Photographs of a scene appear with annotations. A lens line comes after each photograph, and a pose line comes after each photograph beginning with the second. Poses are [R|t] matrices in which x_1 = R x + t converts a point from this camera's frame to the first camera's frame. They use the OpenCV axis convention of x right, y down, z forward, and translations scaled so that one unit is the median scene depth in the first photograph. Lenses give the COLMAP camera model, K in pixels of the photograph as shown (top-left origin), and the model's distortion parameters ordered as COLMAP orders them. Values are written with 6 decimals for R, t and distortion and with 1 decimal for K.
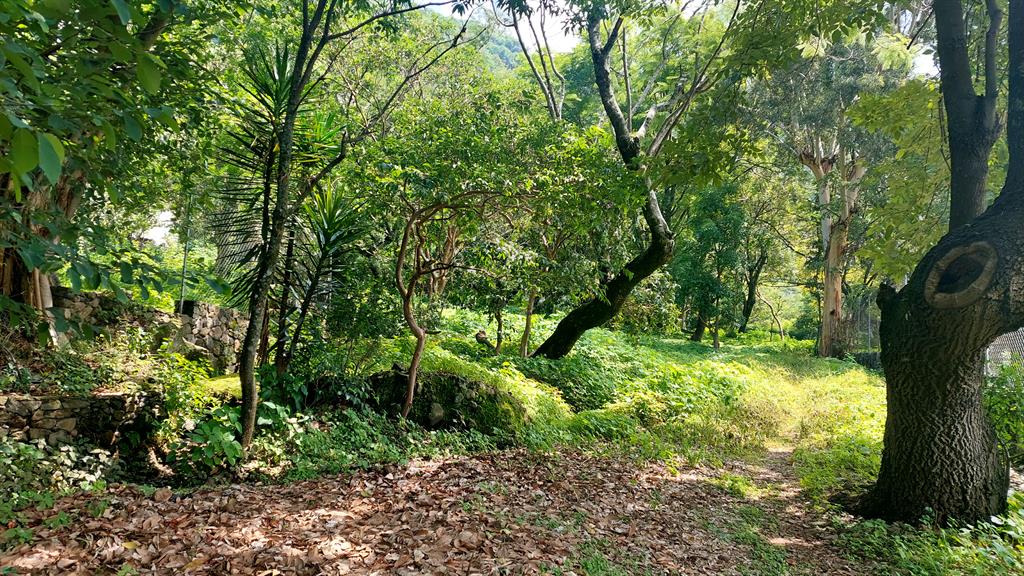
lens RADIAL K [[739.1, 0, 512.0], [0, 739.1, 288.0], [0, 0, 1]] dist [-0.000199, 0.001021]
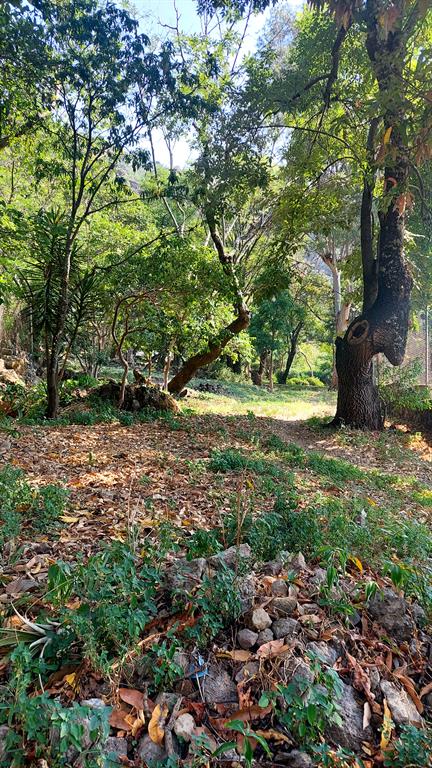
lens RADIAL K [[554.3, 0, 216.0], [0, 554.3, 384.0], [0, 0, 1]] dist [-0.000199, 0.001021]
pose [[0.985180, -0.013315, 0.171004, -0.072664], [0.001541, 0.997629, 0.068805, 0.008092], [-0.171515, -0.067522, 0.982865, -0.251760]]
